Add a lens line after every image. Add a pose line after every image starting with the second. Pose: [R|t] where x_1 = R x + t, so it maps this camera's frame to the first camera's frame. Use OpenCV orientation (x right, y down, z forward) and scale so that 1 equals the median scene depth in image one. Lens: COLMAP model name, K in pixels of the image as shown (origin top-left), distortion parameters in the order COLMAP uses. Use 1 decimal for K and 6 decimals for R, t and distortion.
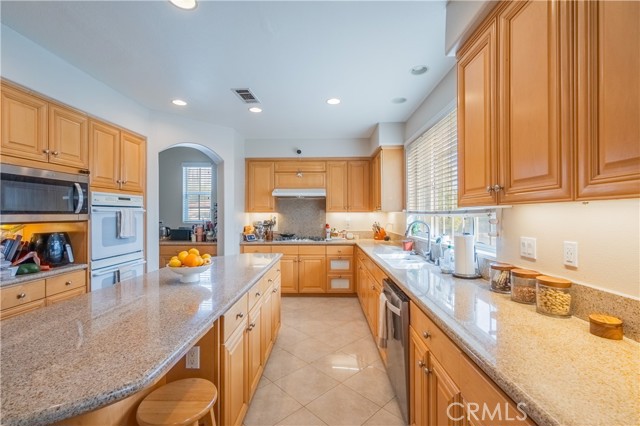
lens RADIAL K [[276.6, 0, 320.0], [0, 276.6, 213.0], [0, 0, 1]] dist [-0.000152, 0.000114]
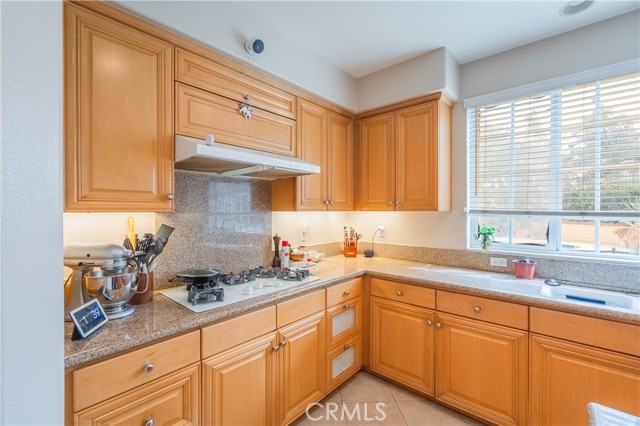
lens RADIAL K [[279.9, 0, 324.1], [0, 279.9, 211.1], [0, 0, 1]] dist [0.001251, -0.000202]
pose [[0.640111, -0.001150, 0.768282, -0.343805], [-0.005287, 0.999969, 0.005902, -0.005945], [-0.768264, -0.007840, 0.640085, 0.780071]]
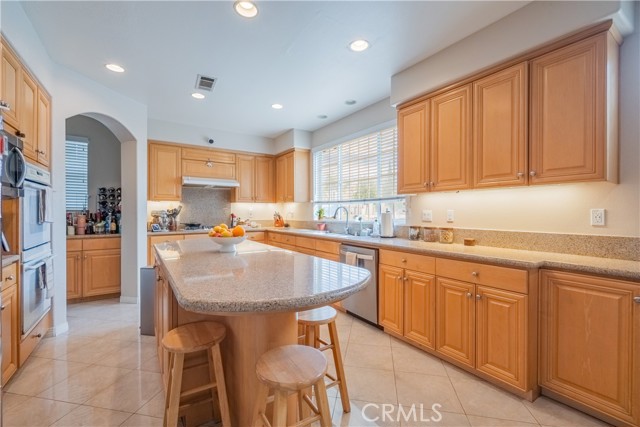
lens RADIAL K [[276.6, 0, 320.0], [0, 276.6, 213.5], [0, 0, 1]] dist [-0.000152, 0.000114]
pose [[0.821138, 0.000160, 0.570729, -0.366133], [-0.005087, 0.999962, 0.007038, 0.036852], [-0.570707, -0.008683, 0.821108, -0.065328]]
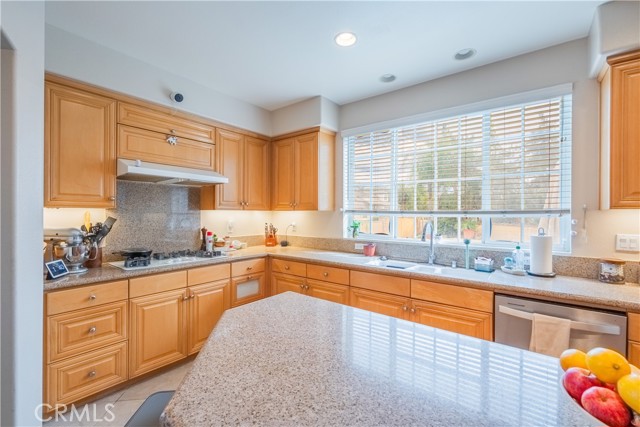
lens RADIAL K [[276.6, 0, 320.0], [0, 276.6, 213.5], [0, 0, 1]] dist [-0.000152, 0.000114]
pose [[0.600106, 0.005019, 0.799905, -0.386818], [-0.010556, 0.999943, 0.001645, 0.003175], [-0.799851, -0.009432, 0.600125, 0.503463]]
